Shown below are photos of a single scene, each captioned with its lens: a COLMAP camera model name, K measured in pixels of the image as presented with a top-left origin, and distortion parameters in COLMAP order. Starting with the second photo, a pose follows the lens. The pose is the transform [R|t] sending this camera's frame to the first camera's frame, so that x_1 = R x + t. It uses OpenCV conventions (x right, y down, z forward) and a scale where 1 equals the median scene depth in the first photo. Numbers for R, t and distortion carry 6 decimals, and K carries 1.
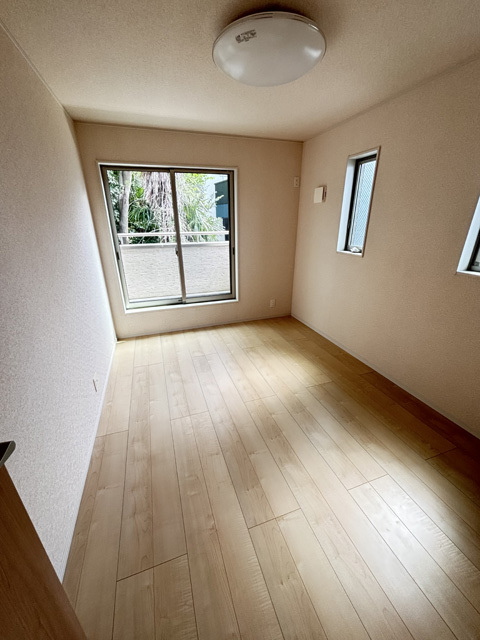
lens RADIAL K [[259.0, 0, 241.6], [0, 259.0, 321.6], [0, 0, 1]] dist [-0.000693, 0.000606]
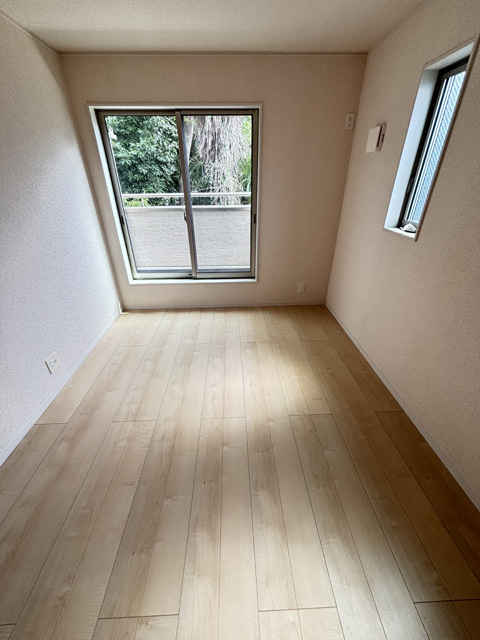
lens RADIAL K [[259.0, 0, 240.1], [0, 259.0, 322.1], [0, 0, 1]] dist [-0.000693, 0.000606]
pose [[0.956593, 0.143720, -0.253523, 0.229624], [-0.108607, 0.983081, 0.147502, -0.093751], [0.270432, -0.113565, 0.956018, 0.233953]]
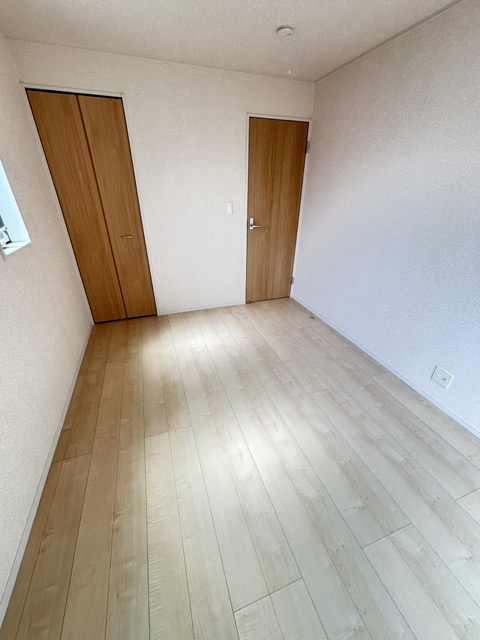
lens RADIAL K [[259.0, 0, 240.4], [0, 259.0, 320.1], [0, 0, 1]] dist [-0.000693, 0.000606]
pose [[-0.999991, 0.002118, -0.003792, 0.096993], [-0.001533, 0.644768, 0.764377, -0.431585], [0.004064, 0.764375, -0.644759, 1.082142]]
